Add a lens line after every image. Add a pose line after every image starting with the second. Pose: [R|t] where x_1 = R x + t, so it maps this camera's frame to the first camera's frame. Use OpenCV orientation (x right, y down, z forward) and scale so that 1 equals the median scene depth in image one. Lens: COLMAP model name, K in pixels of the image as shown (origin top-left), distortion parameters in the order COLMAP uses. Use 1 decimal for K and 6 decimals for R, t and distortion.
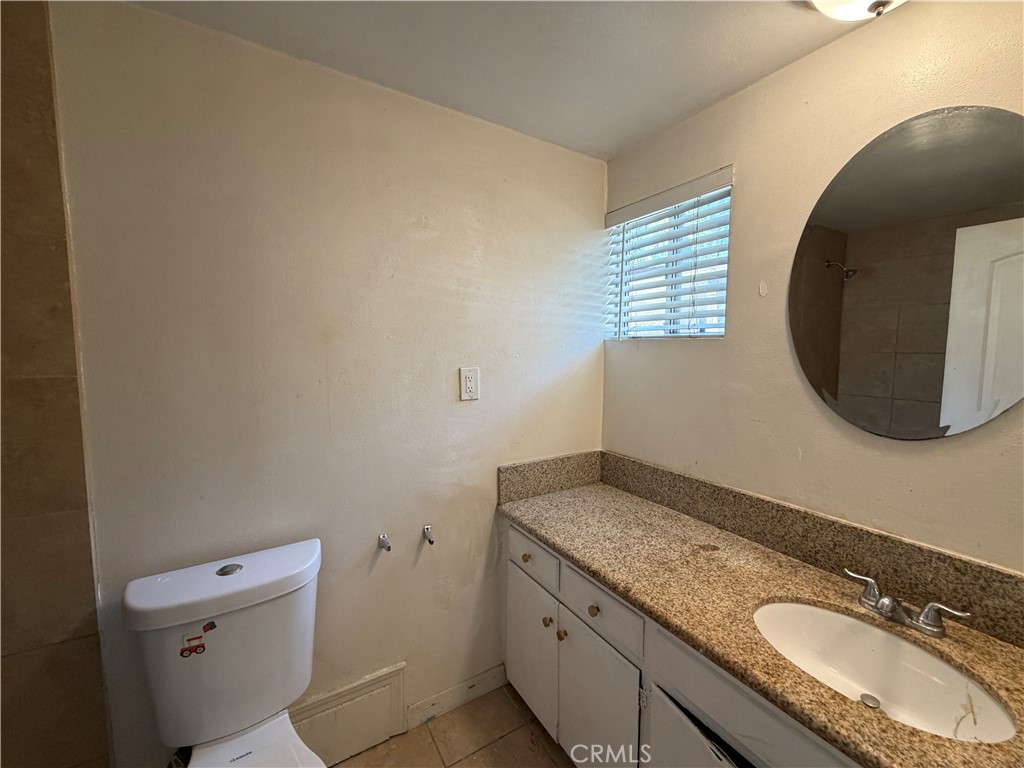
lens RADIAL K [[408.3, 0, 512.9], [0, 408.3, 384.1], [0, 0, 1]] dist [0.002872, -0.000739]
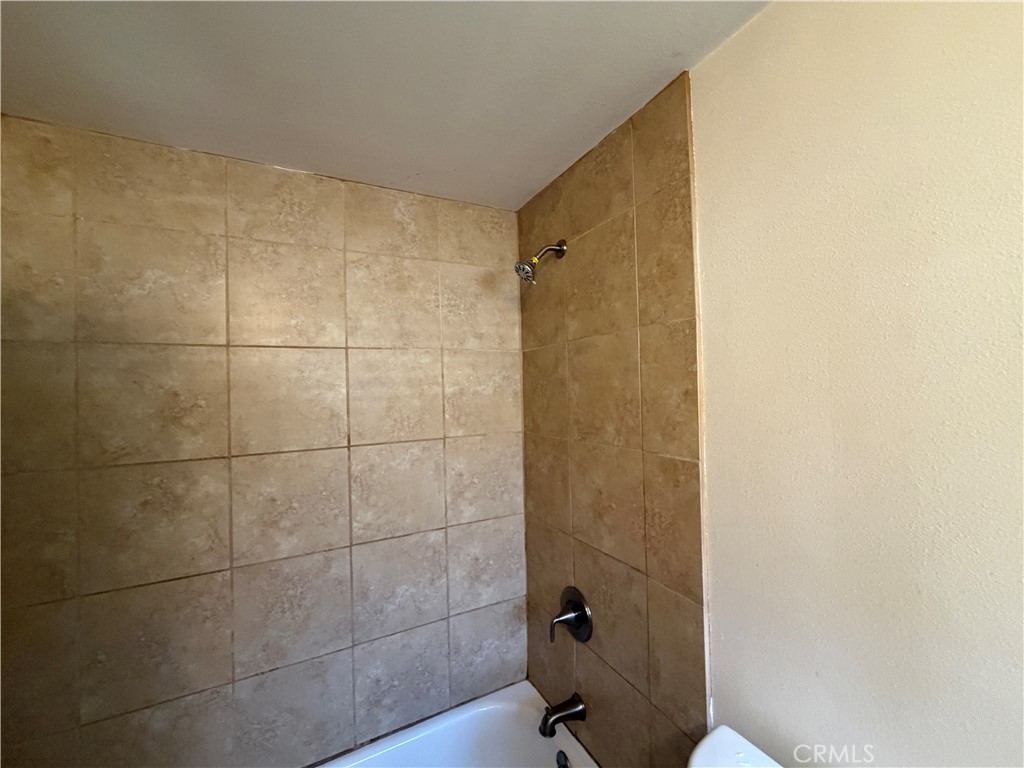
lens RADIAL K [[408.3, 0, 512.6], [0, 408.3, 385.3], [0, 0, 1]] dist [0.002872, -0.000739]
pose [[-0.064698, -0.020104, -0.997702, -0.093987], [-0.052535, 0.998479, -0.016713, -0.159334], [0.996521, 0.051333, -0.065656, 0.635701]]
